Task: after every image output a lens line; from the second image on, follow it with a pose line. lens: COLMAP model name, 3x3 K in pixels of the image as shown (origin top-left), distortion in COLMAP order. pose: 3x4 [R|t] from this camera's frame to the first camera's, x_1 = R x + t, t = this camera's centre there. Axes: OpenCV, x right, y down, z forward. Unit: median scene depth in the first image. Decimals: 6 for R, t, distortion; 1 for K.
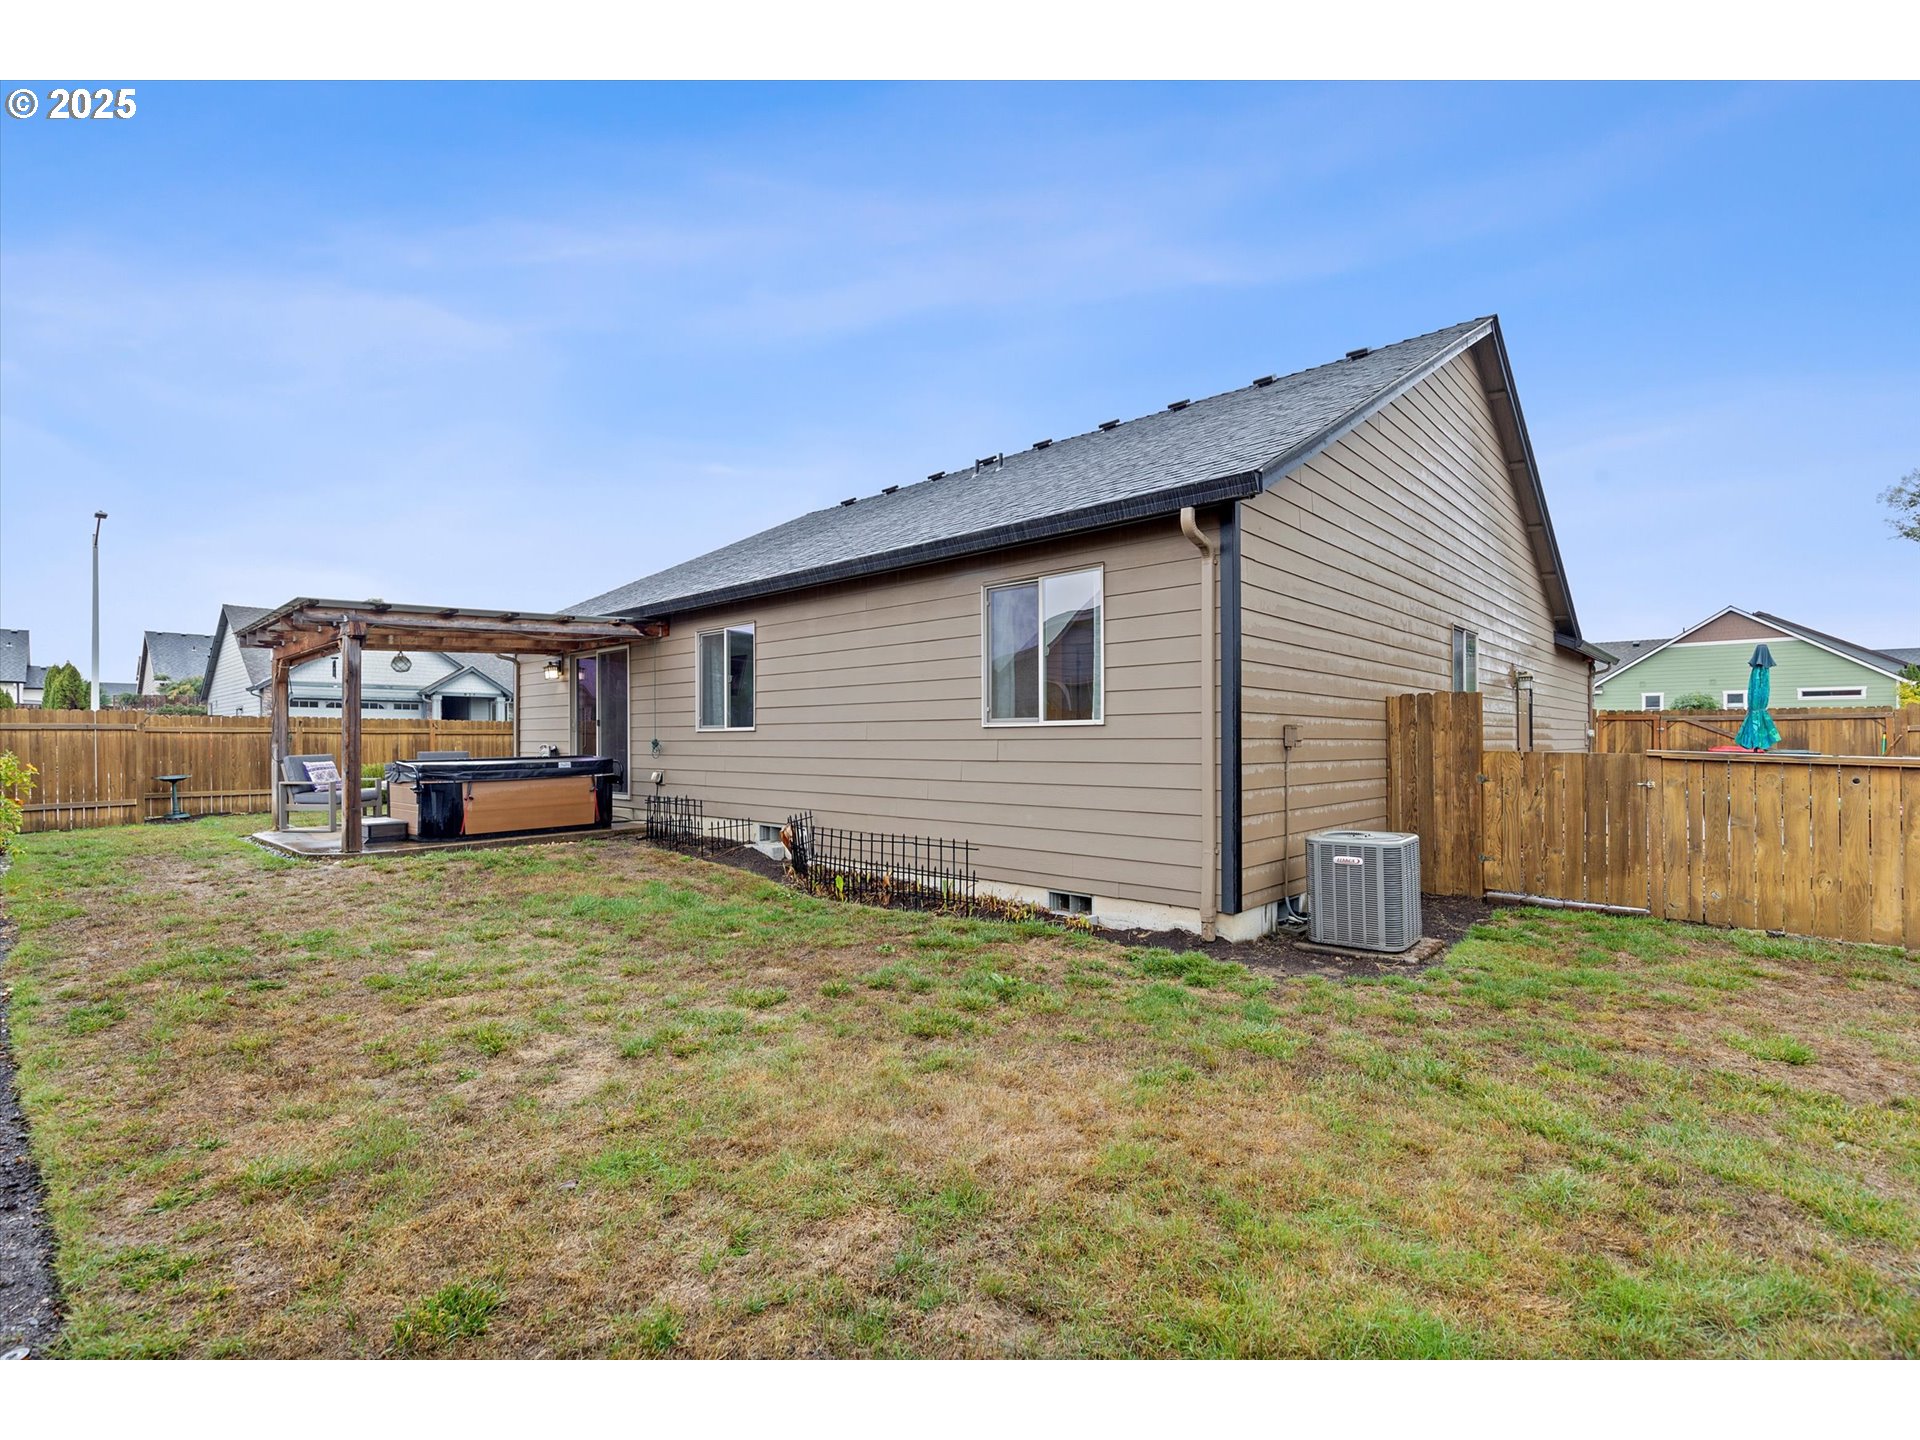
lens RADIAL K [[855.4, 0, 956.1], [0, 855.4, 766.7], [0, 0, 1]] dist [-0.001271, -0.000317]
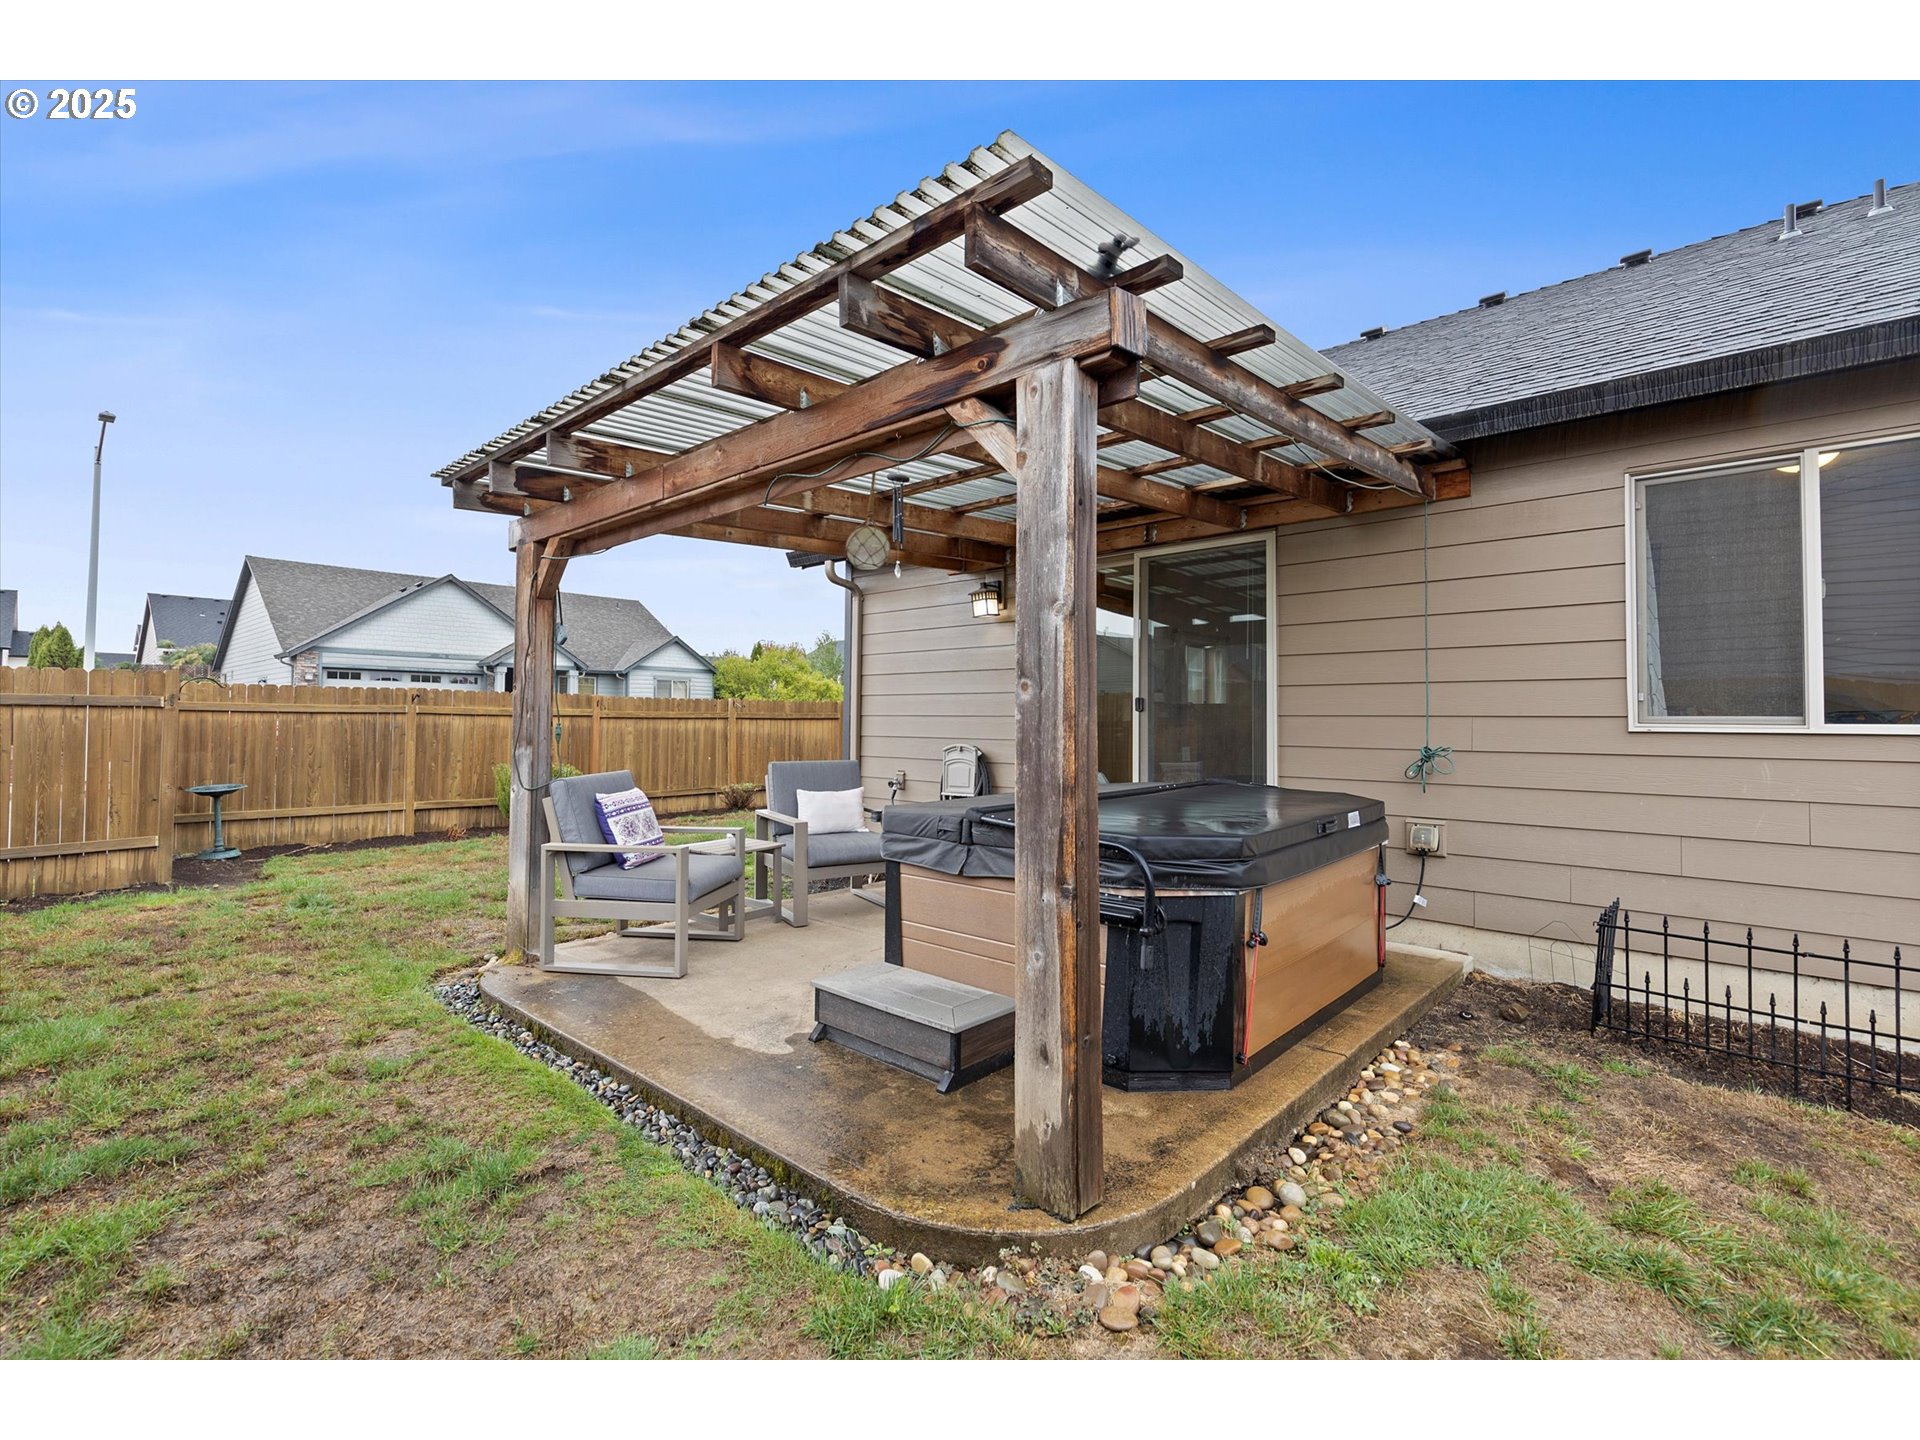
lens RADIAL K [[880.1, 0, 948.2], [0, 880.1, 721.6], [0, 0, 1]] dist [0.005607, 0.000300]
pose [[0.999776, 0.012138, -0.017364, -0.377286], [-0.012726, 0.999337, -0.034124, -0.017409], [0.016939, 0.034338, 0.999267, 0.374968]]
